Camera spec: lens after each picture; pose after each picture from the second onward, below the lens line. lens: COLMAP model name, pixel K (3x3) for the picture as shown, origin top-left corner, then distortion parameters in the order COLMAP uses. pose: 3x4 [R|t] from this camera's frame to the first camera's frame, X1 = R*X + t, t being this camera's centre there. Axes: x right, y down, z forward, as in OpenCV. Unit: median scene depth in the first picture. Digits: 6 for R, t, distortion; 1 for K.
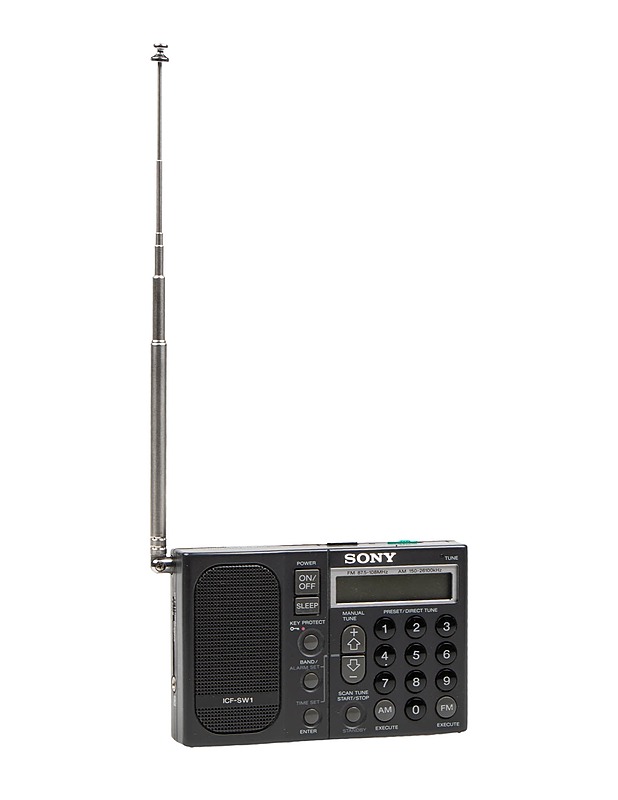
lens RADIAL K [[2170.2, 0, 309.0], [0, 2170.2, 399.8], [0, 0, 1]] dist [0.035607, 0.000000]
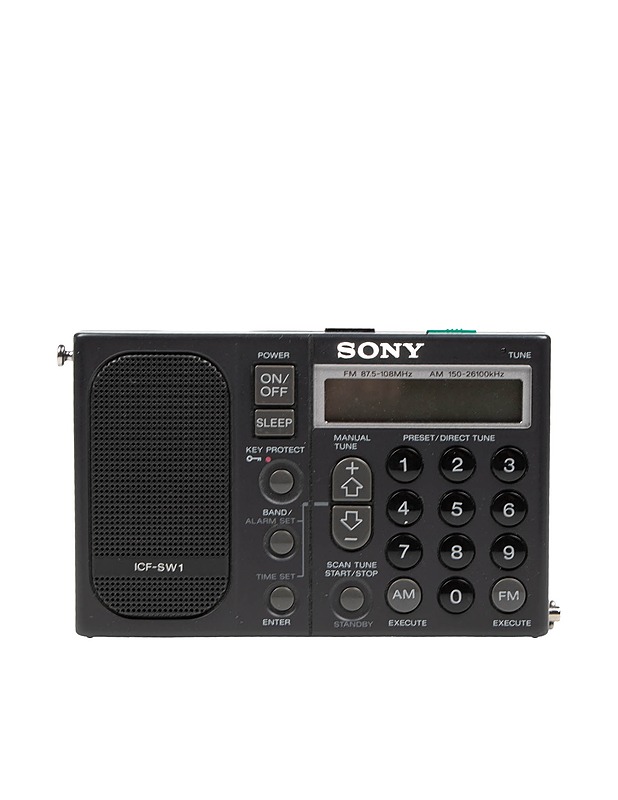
lens RADIAL K [[2170.2, 0, 309.2], [0, 2170.2, 400.4], [0, 0, 1]] dist [0.035607, 0.000000]
pose [[0.966586, 0.028872, -0.254711, 0.167048], [-0.014285, 0.998160, 0.058935, 0.050887], [0.255944, -0.053327, 0.965220, 0.395336]]
